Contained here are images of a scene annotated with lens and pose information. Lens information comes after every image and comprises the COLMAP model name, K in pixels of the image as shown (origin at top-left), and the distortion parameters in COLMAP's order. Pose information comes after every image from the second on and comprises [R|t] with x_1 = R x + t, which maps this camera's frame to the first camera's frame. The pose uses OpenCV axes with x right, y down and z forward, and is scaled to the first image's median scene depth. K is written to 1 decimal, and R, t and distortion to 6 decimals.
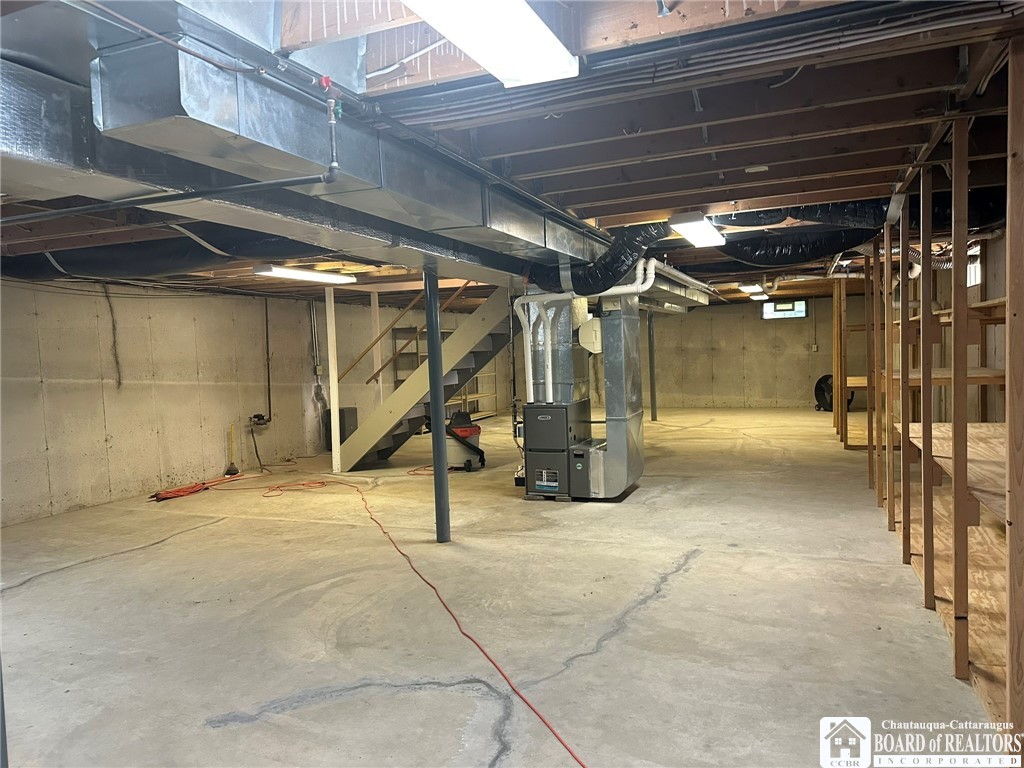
lens RADIAL K [[720.0, 0, 491.1], [0, 720.0, 388.2], [0, 0, 1]] dist [0.018573, -0.023172]
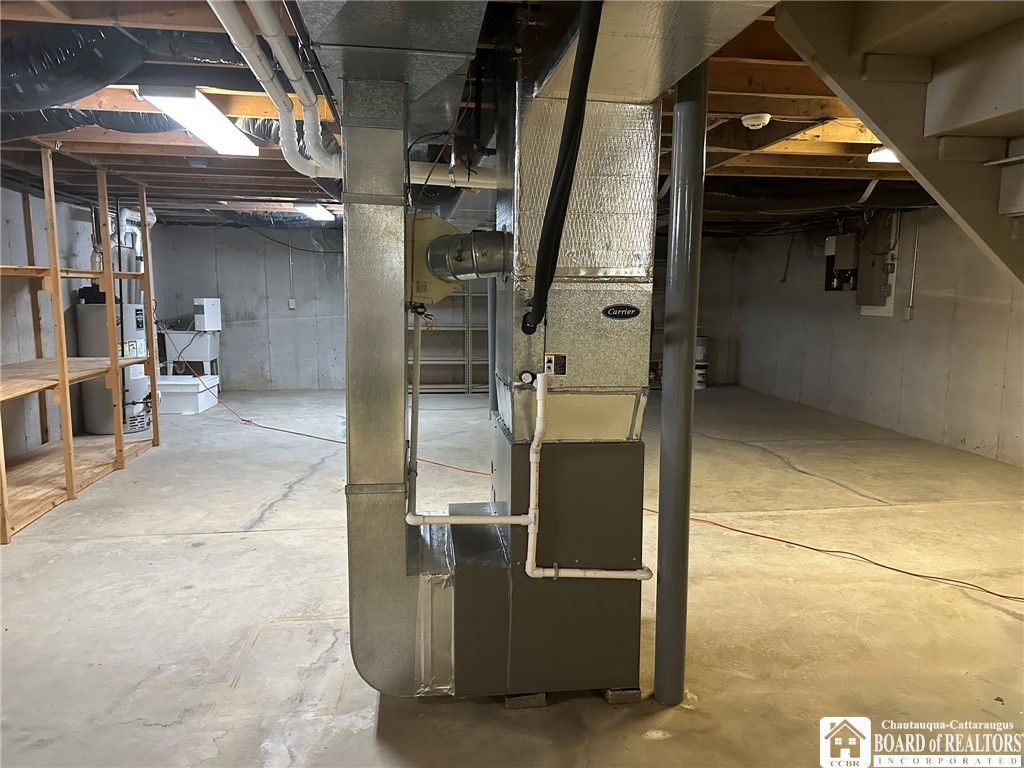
lens RADIAL K [[720.0, 0, 518.1], [0, 720.0, 388.2], [0, 0, 1]] dist [0.018573, -0.023172]
pose [[-0.850161, 0.102122, -0.516524, 0.314964], [-0.003838, 0.979782, 0.200030, -0.080289], [0.526508, 0.172040, -0.832581, 1.335465]]
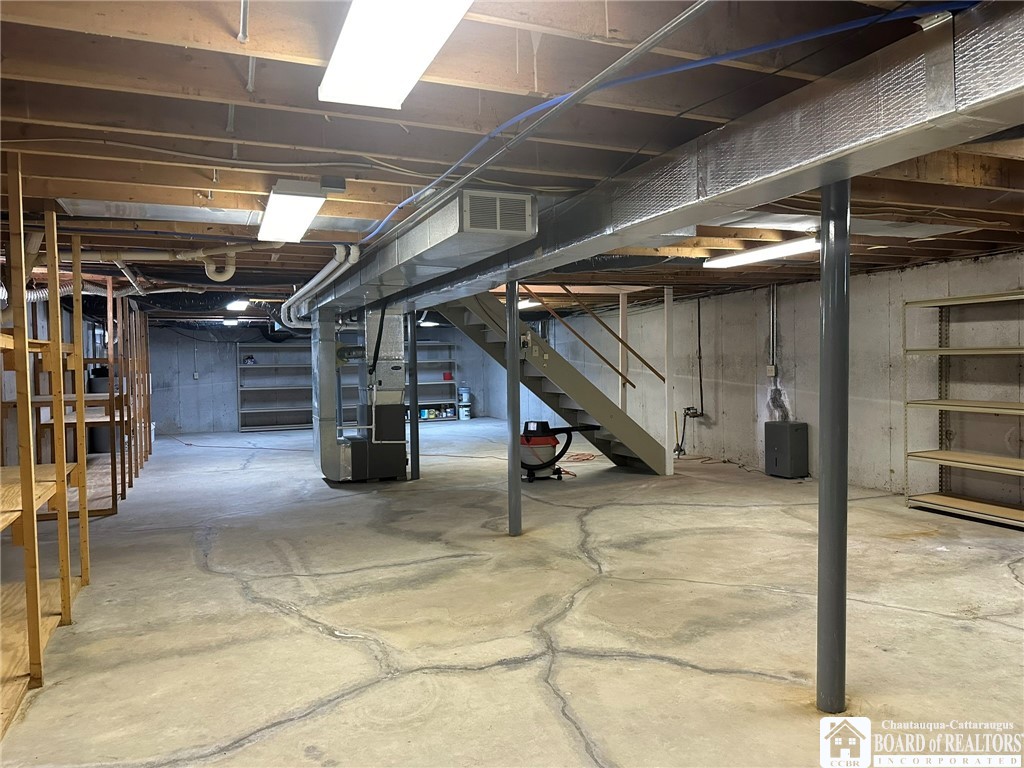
lens RADIAL K [[720.0, 0, 514.6], [0, 720.0, 377.4], [0, 0, 1]] dist [0.018573, -0.023172]
pose [[-0.689933, 0.069323, -0.720546, 0.846700], [0.005666, 0.995890, 0.090388, -0.142192], [0.723851, 0.058279, -0.687490, 2.070199]]
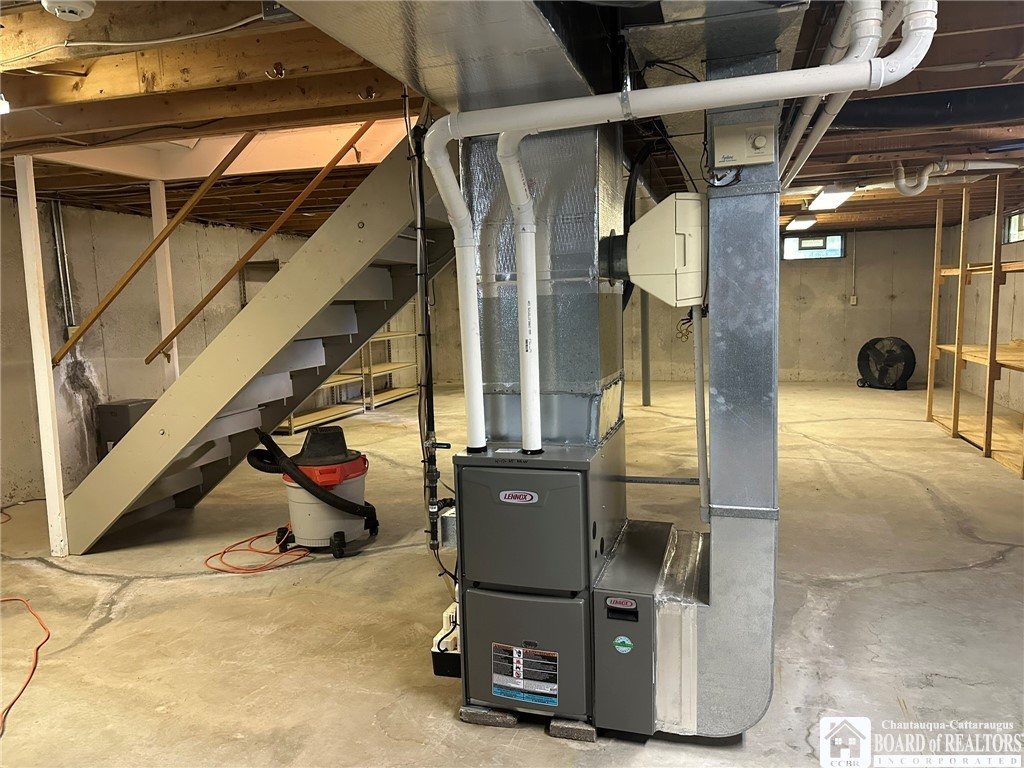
lens RADIAL K [[720.0, 0, 506.9], [0, 720.0, 385.9], [0, 0, 1]] dist [0.018573, -0.023172]
pose [[0.993337, -0.006022, 0.115090, 0.029250], [-0.001277, 0.997997, 0.063244, -0.031627], [-0.115241, -0.062969, 0.991340, 0.651823]]
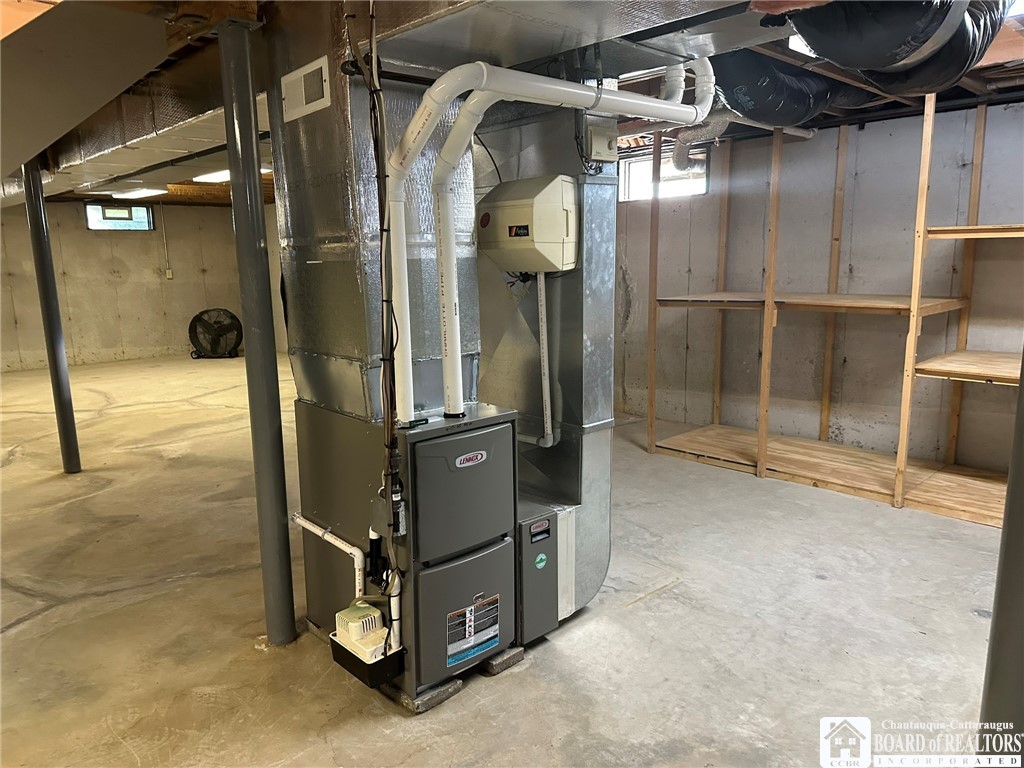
lens RADIAL K [[720.0, 0, 511.0], [0, 720.0, 386.2], [0, 0, 1]] dist [0.018573, -0.023172]
pose [[0.388022, -0.133863, 0.911877, -0.218461], [0.050591, 0.990998, 0.123951, -0.033760], [-0.920260, -0.001963, 0.391302, 0.825748]]
